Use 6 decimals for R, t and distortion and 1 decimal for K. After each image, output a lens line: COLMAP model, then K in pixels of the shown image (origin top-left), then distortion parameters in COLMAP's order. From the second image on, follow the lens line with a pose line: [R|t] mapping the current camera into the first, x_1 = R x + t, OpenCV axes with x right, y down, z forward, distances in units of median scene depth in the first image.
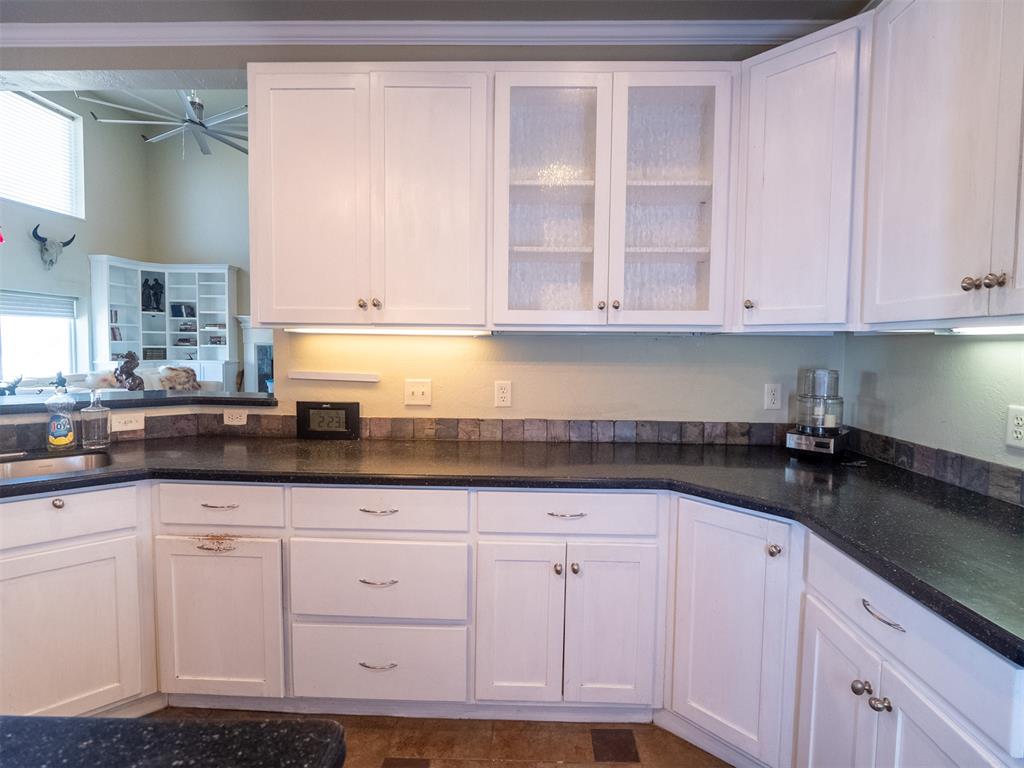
lens RADIAL K [[508.5, 0, 525.2], [0, 508.5, 372.4], [0, 0, 1]] dist [-0.012958, 0.000945]
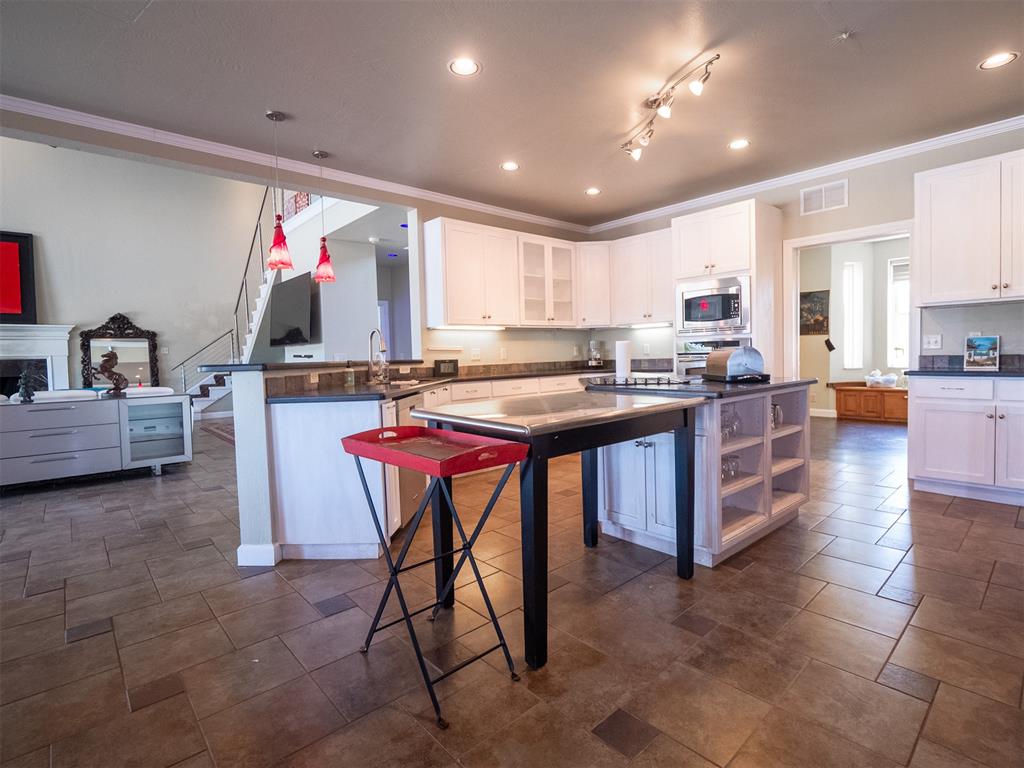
lens RADIAL K [[508.5, 0, 525.2], [0, 508.5, 372.4], [0, 0, 1]] dist [-0.012958, 0.000945]
pose [[0.718138, -0.057185, 0.693547, -0.395461], [0.074396, 0.997215, 0.005190, 0.029861], [-0.691912, 0.047870, 0.720393, -0.198553]]
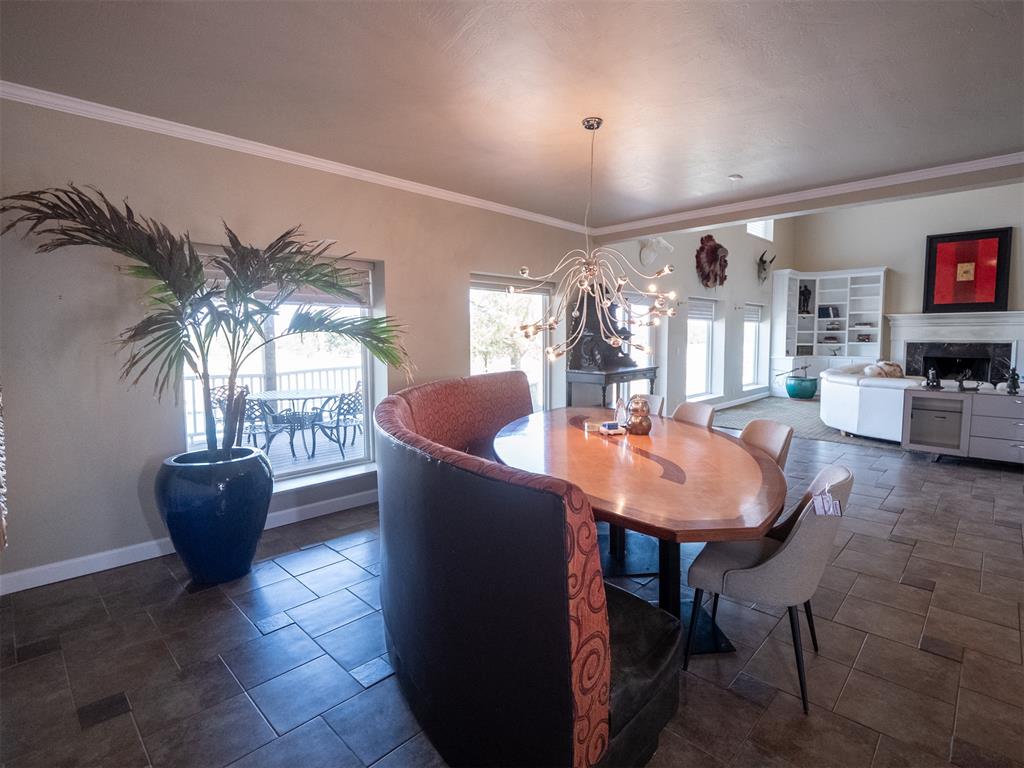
lens RADIAL K [[508.5, 0, 525.2], [0, 508.5, 372.4], [0, 0, 1]] dist [-0.012958, 0.000945]
pose [[0.744348, 0.030861, -0.667078, -0.434311], [-0.024097, 0.999522, 0.019353, 0.006150], [0.667357, 0.001669, 0.744736, -0.290450]]
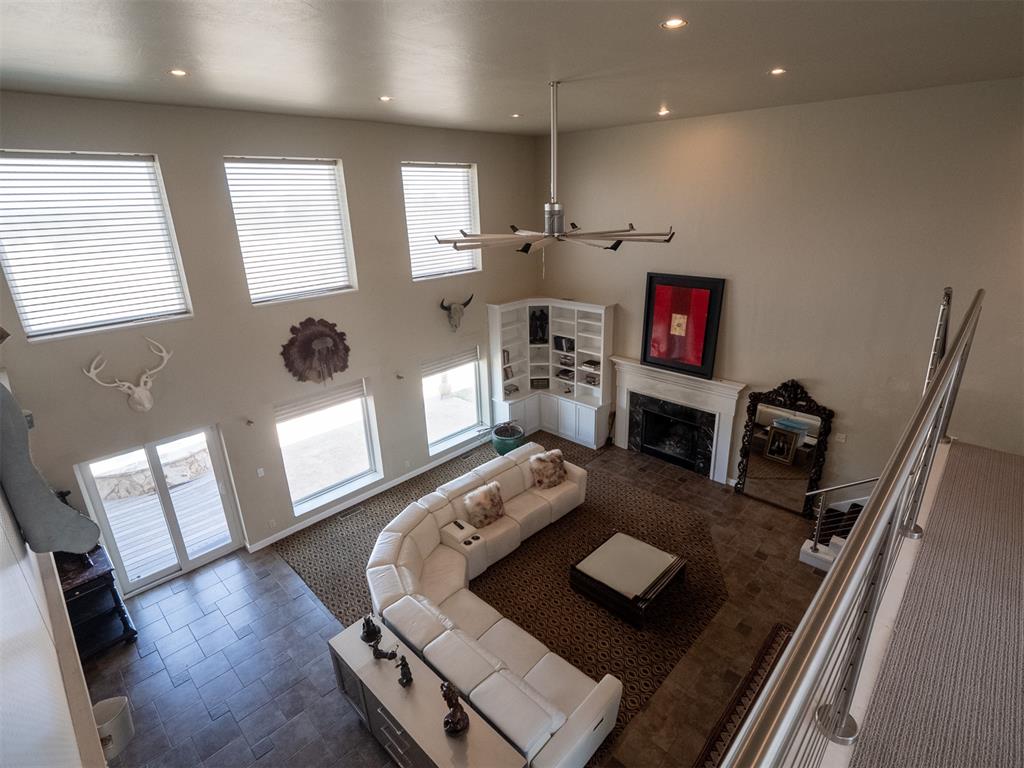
lens RADIAL K [[508.5, 0, 525.2], [0, 508.5, 372.4], [0, 0, 1]] dist [-0.012958, 0.000945]
pose [[0.743416, 0.185671, -0.642541, -0.100296], [-0.001184, 0.961059, 0.276341, -0.343567], [0.668828, -0.204676, 0.714686, 0.251251]]
